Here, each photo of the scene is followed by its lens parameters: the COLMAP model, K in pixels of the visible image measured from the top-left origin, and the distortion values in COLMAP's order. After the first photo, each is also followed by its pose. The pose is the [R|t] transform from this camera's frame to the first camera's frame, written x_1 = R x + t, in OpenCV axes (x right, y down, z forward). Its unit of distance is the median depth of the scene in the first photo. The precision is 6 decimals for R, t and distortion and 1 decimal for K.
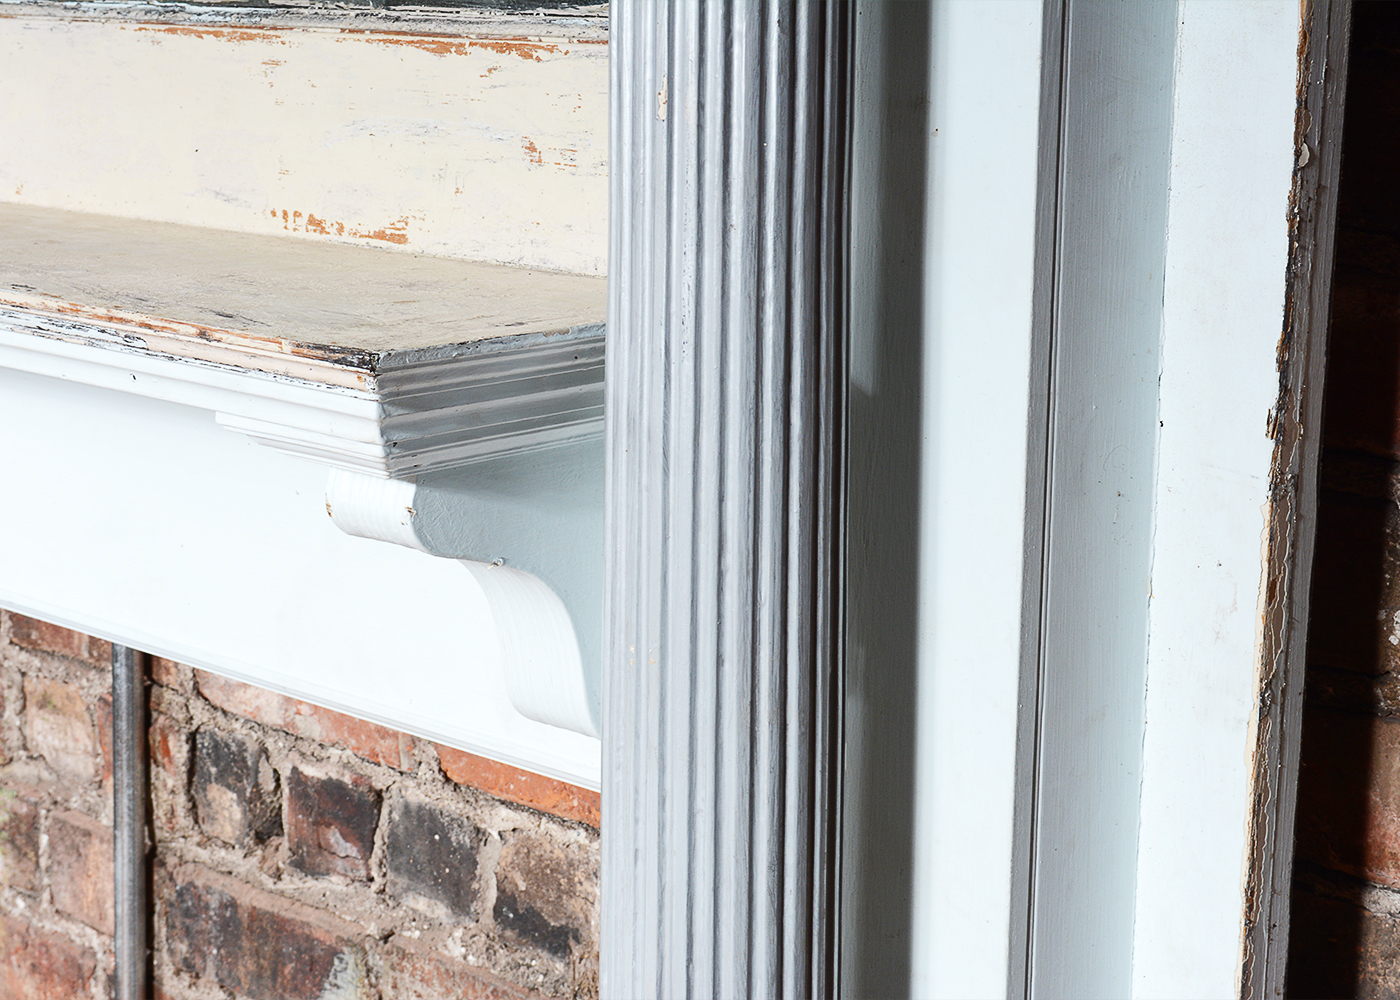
lens RADIAL K [[2560.4, 0, 700.1], [0, 2560.4, 479.0], [0, 0, 1]] dist [0.009934, -0.026591]
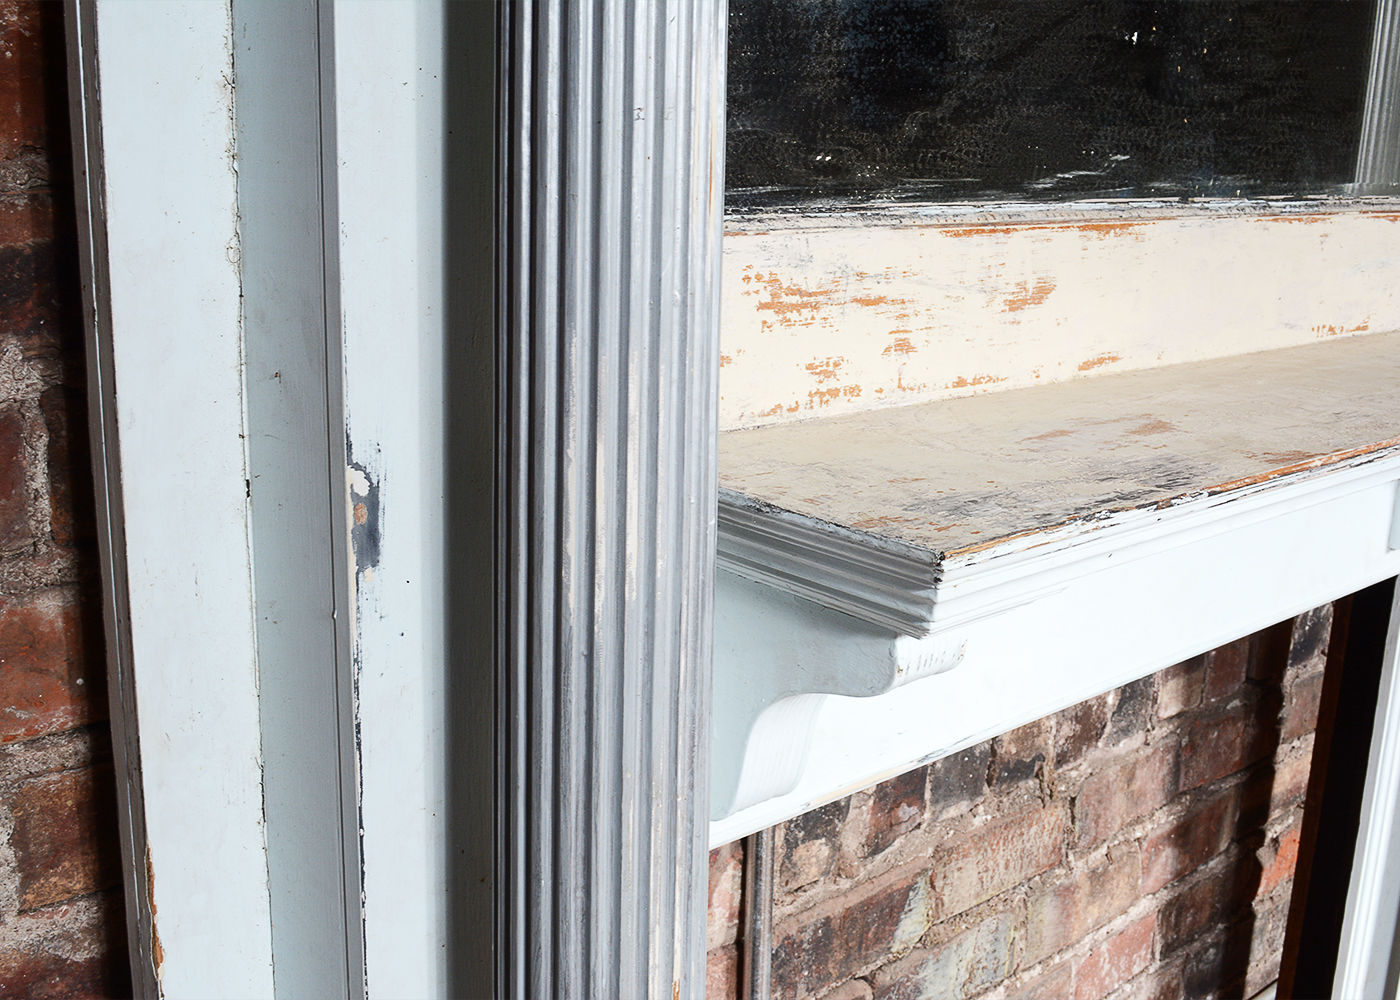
lens RADIAL K [[1493.8, 0, 700.0], [0, 1493.8, 500.0], [0, 0, 1]] dist [-0.013819, -0.015452]
pose [[0.109022, -0.251391, 0.961726, -0.876092], [0.171301, 0.957770, 0.230938, -0.218682], [-0.979168, 0.139567, 0.147481, 0.971128]]
